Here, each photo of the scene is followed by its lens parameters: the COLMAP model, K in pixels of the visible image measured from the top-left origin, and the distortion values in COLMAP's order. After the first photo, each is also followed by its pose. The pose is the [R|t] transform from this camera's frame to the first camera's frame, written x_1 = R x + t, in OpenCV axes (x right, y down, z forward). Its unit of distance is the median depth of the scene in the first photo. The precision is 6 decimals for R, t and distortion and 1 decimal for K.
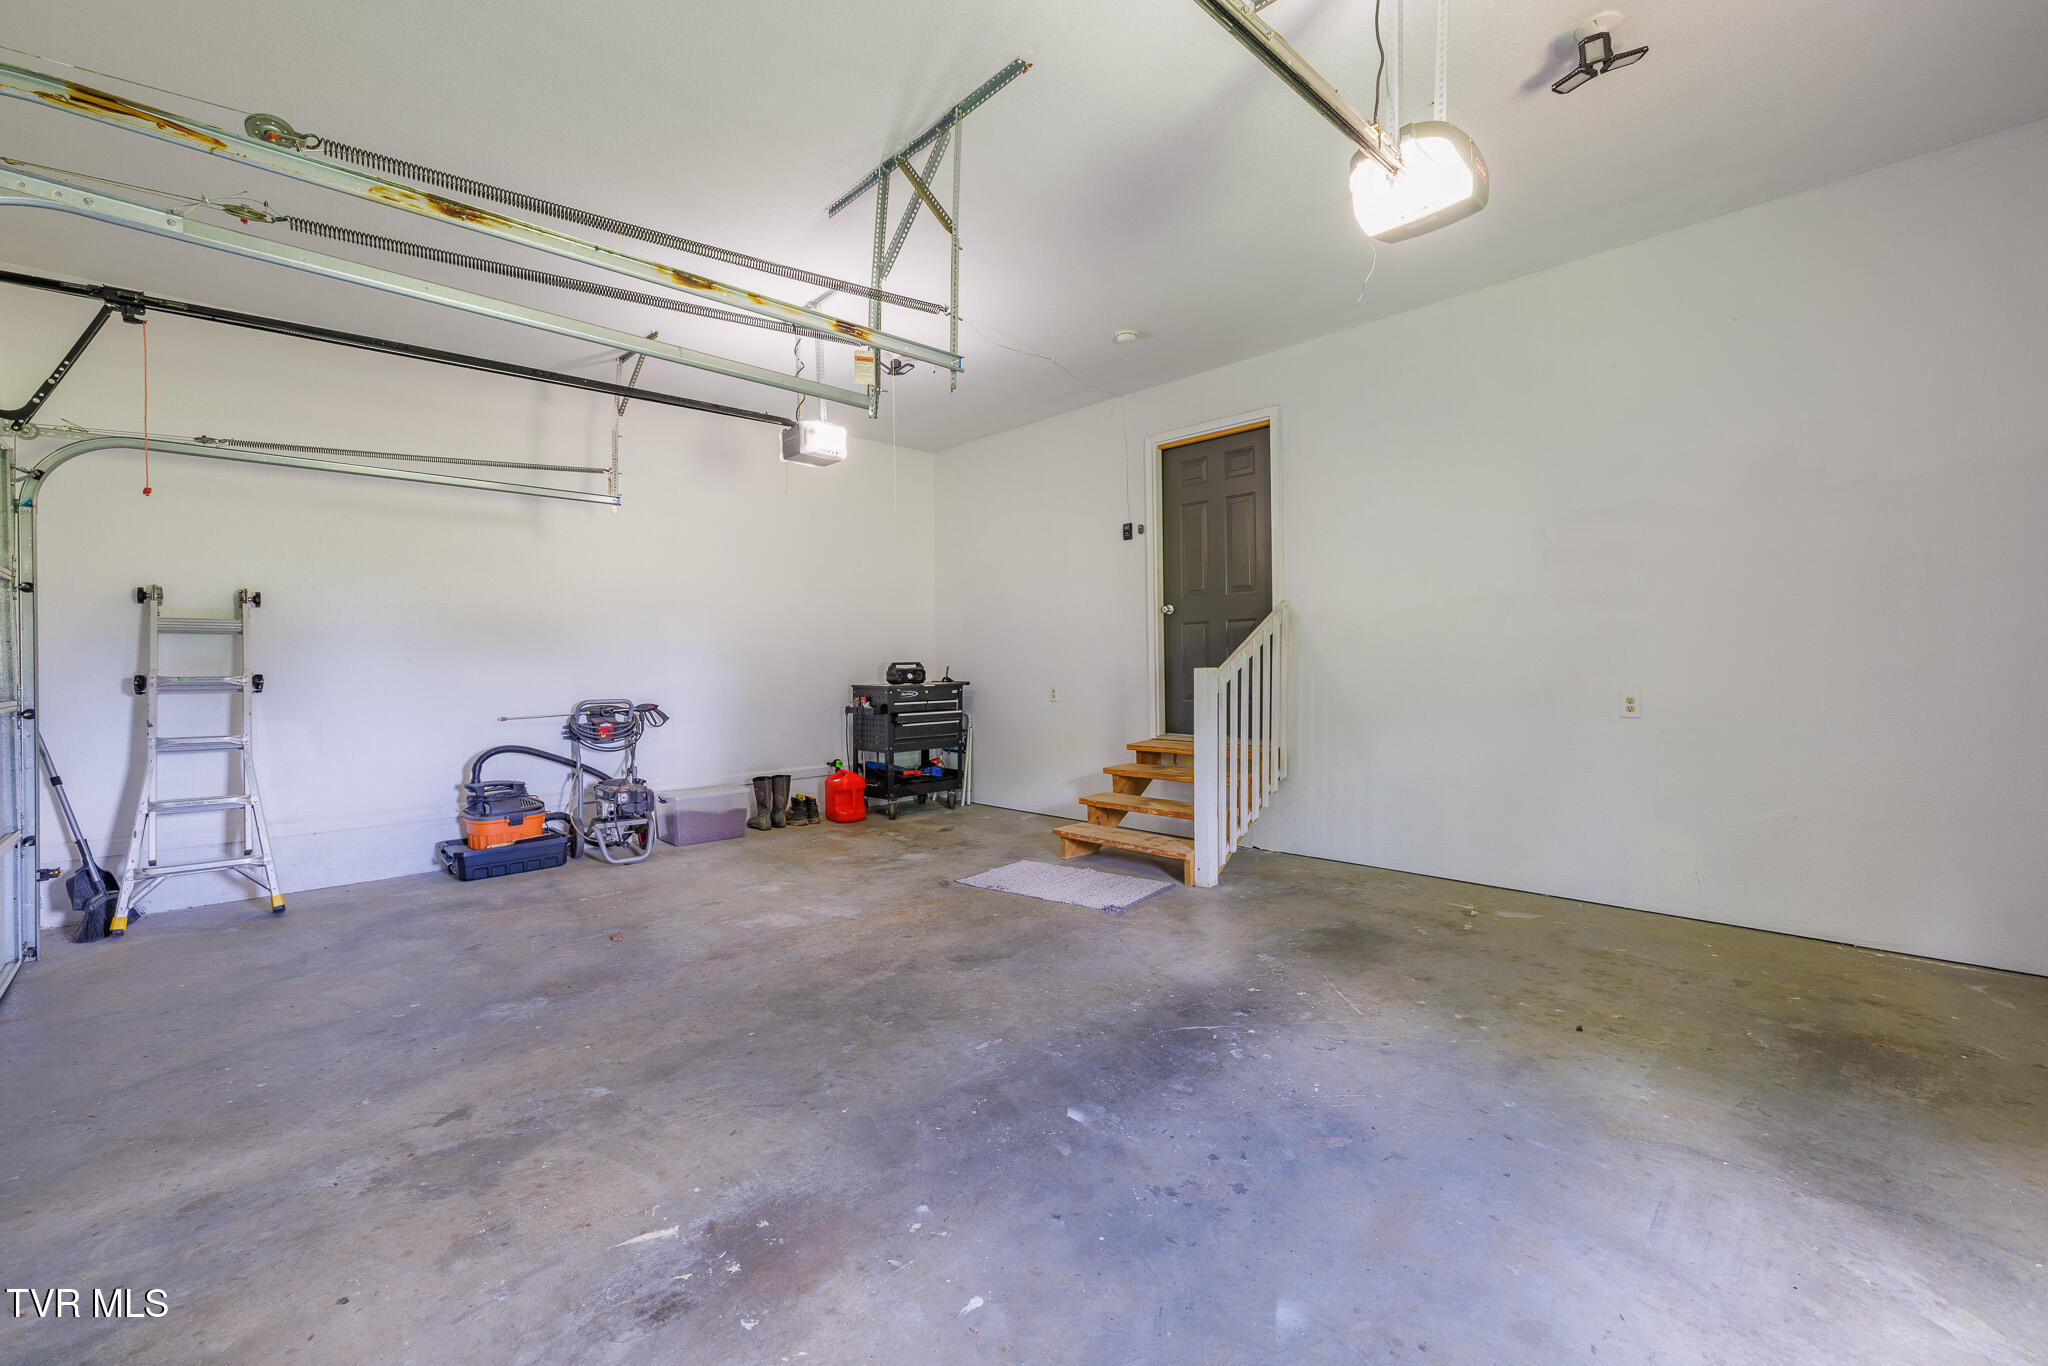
lens RADIAL K [[899.6, 0, 1018.6], [0, 899.6, 663.7], [0, 0, 1]] dist [0.000974, -0.000152]
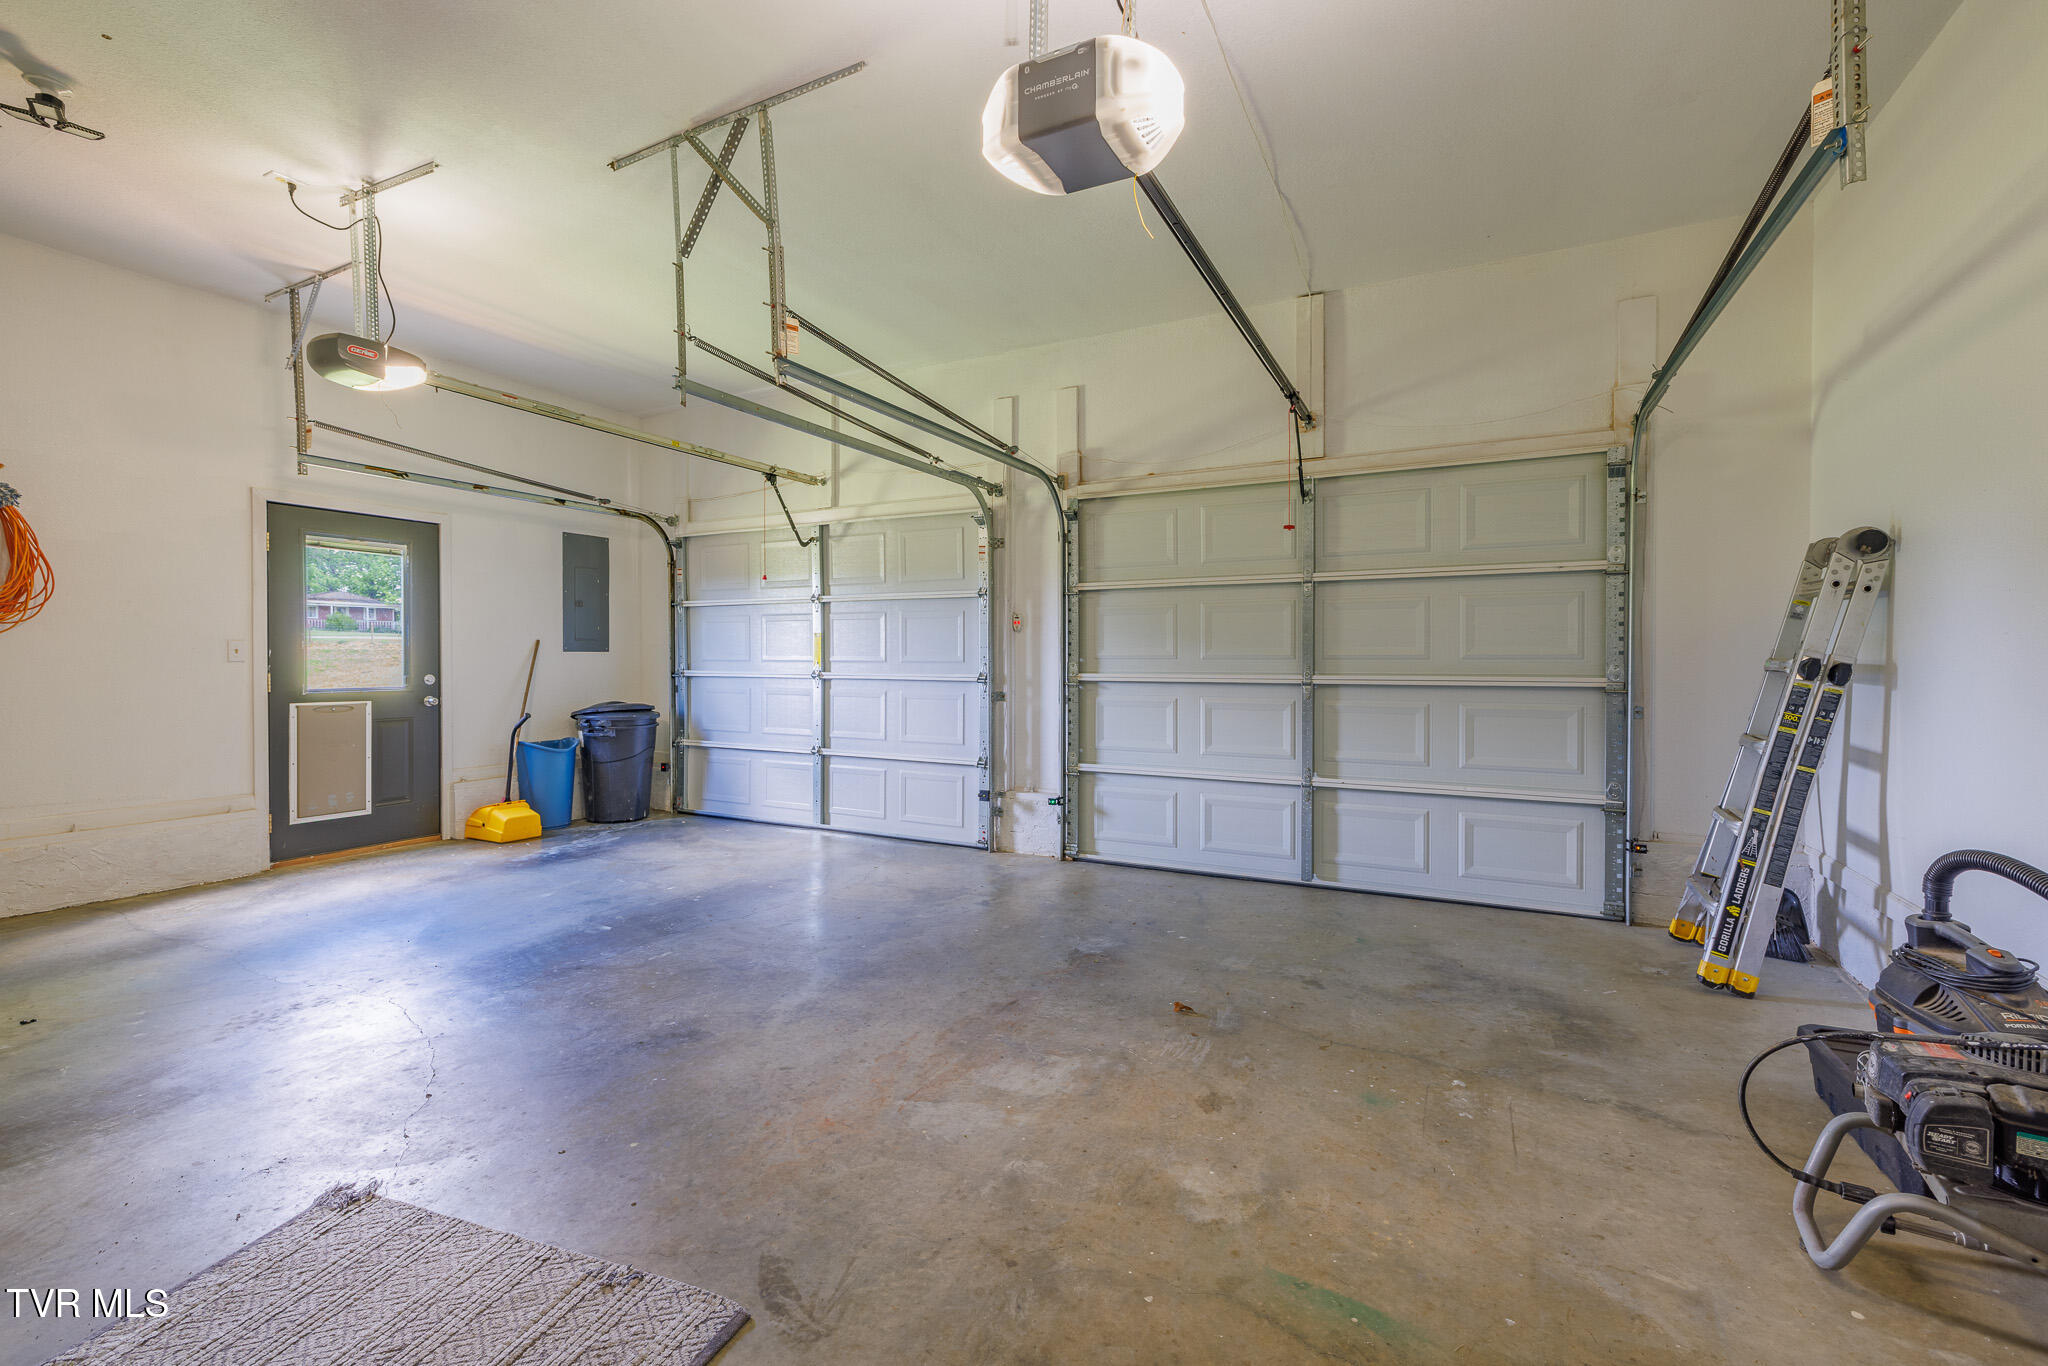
lens RADIAL K [[899.6, 0, 1018.6], [0, 899.6, 663.7], [0, 0, 1]] dist [0.000974, -0.000152]
pose [[-0.947307, 0.014257, -0.320010, -0.085217], [0.010578, 0.999857, 0.013232, 0.003155], [0.320152, 0.009150, -0.947322, 1.810427]]
